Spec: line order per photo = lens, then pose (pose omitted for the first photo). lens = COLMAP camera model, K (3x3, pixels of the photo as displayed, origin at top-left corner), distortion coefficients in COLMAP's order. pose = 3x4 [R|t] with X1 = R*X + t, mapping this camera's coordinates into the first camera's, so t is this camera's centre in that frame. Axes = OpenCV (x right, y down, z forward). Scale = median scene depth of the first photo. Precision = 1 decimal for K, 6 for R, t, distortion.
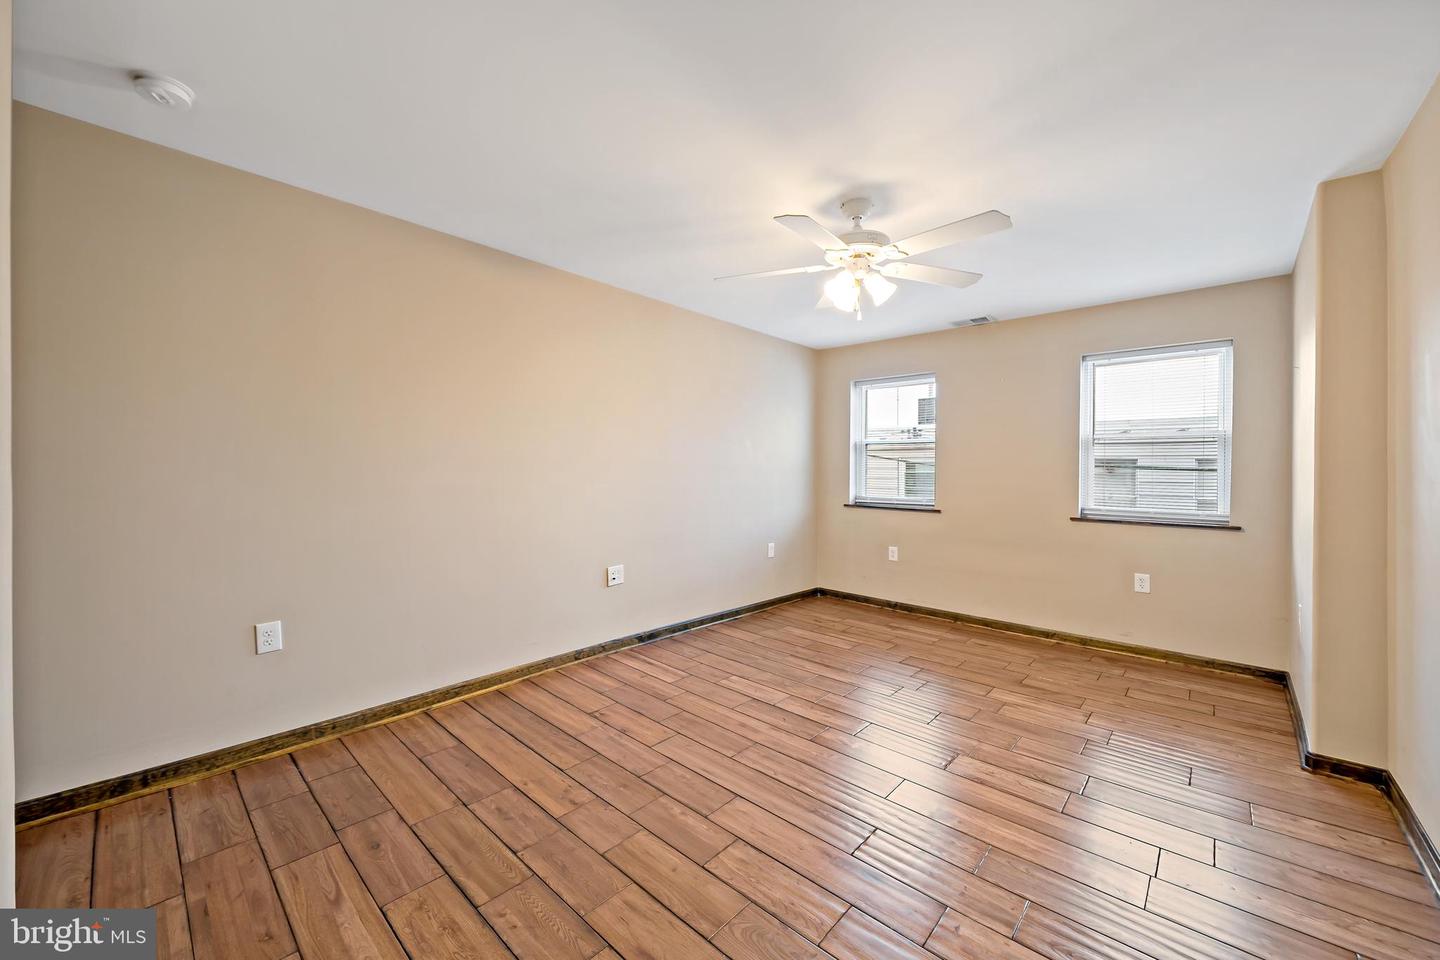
lens RADIAL K [[537.8, 0, 712.2], [0, 537.8, 472.8], [0, 0, 1]] dist [-0.001649, -0.000092]
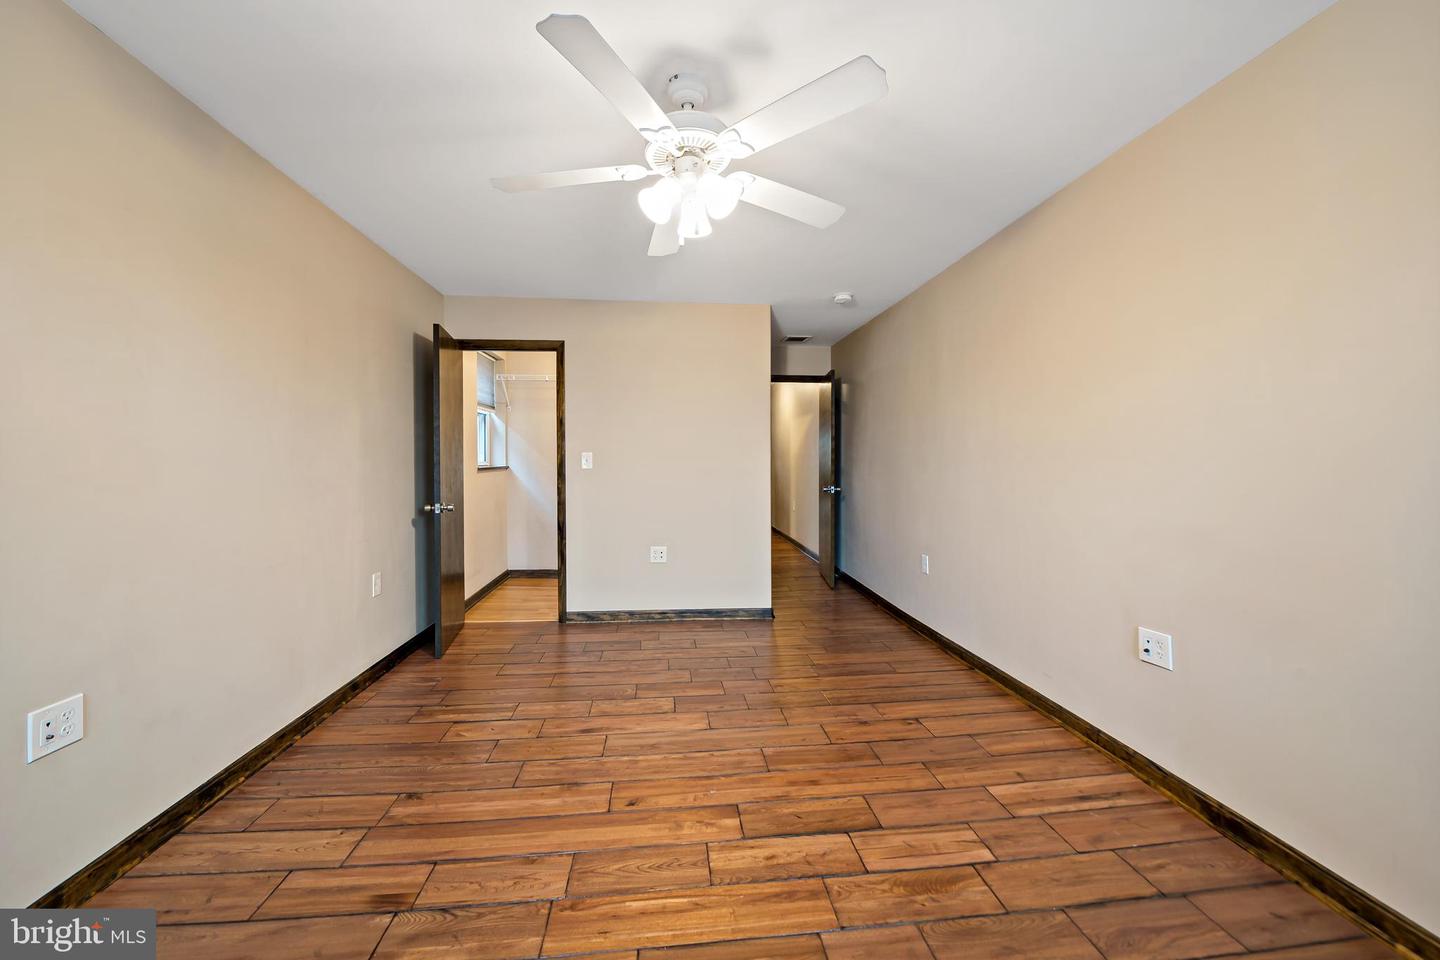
lens RADIAL K [[537.8, 0, 712.2], [0, 537.8, 472.8], [0, 0, 1]] dist [-0.001649, -0.000092]
pose [[-0.657523, 0.004731, -0.753420, 0.651824], [-0.008300, 0.999874, 0.013522, 0.005321], [0.753389, 0.015144, -0.657401, 1.221418]]
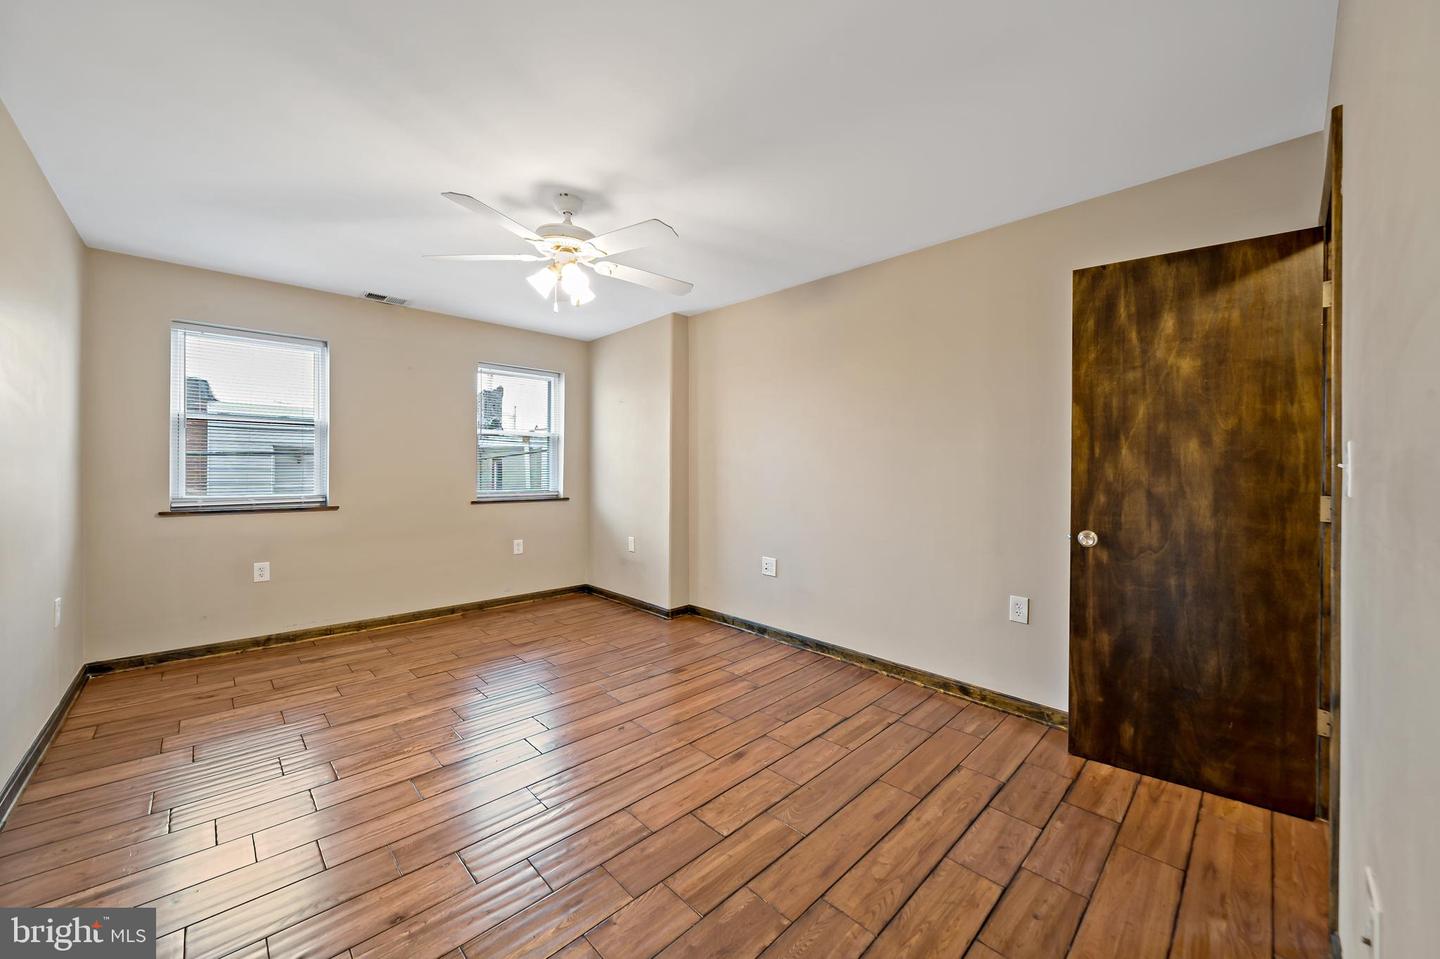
lens RADIAL K [[554.3, 0, 714.4], [0, 554.3, 468.9], [0, 0, 1]] dist [0.000410, -0.000065]
pose [[0.056996, -0.015853, 0.998249, -0.619085], [-0.003935, 0.999863, 0.016103, -0.009164], [-0.998367, -0.004846, 0.056925, 0.538949]]
